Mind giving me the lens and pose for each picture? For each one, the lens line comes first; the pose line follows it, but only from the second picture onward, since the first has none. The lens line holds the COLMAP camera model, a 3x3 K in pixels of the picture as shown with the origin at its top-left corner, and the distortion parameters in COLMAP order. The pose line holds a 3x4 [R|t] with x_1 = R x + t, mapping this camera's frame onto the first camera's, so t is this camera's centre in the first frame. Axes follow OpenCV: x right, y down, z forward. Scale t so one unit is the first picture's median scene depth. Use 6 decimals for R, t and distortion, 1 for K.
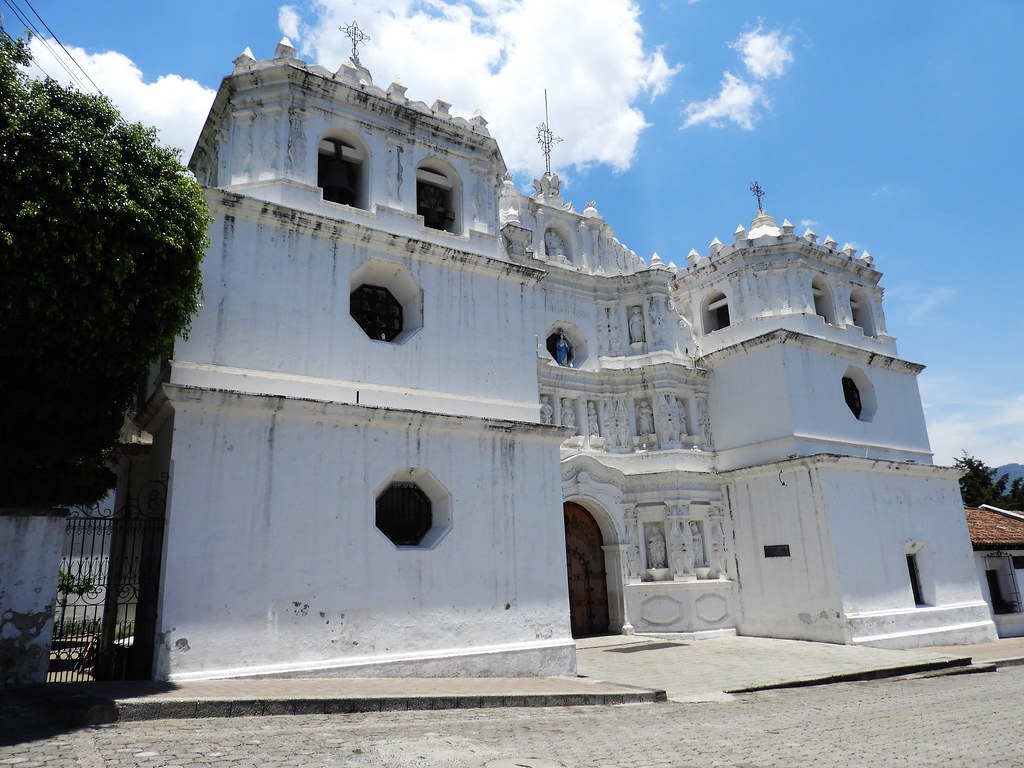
lens RADIAL K [[724.2, 0, 512.0], [0, 724.2, 384.0], [0, 0, 1]] dist [-0.002117, 0.001536]
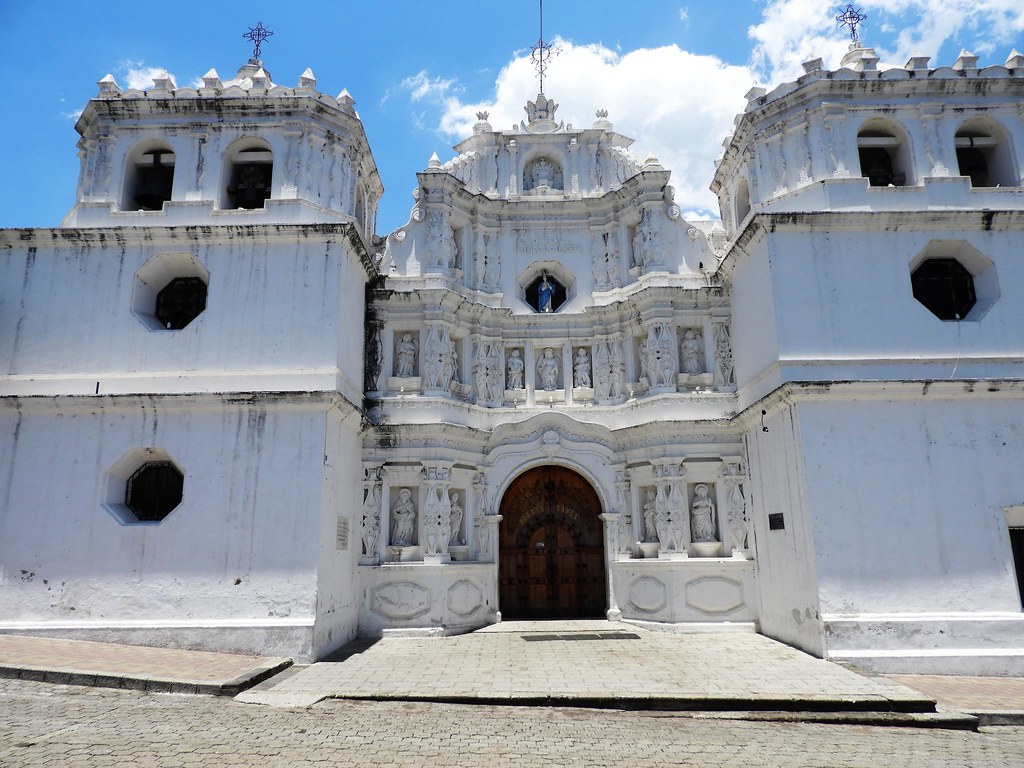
lens RADIAL K [[724.2, 0, 512.0], [0, 724.2, 384.0], [0, 0, 1]] dist [-0.002117, 0.001536]
pose [[0.825651, -0.105879, -0.554156, 0.734925], [0.132588, 0.991138, 0.008175, 0.070061], [0.548380, -0.080224, 0.832372, 0.345288]]
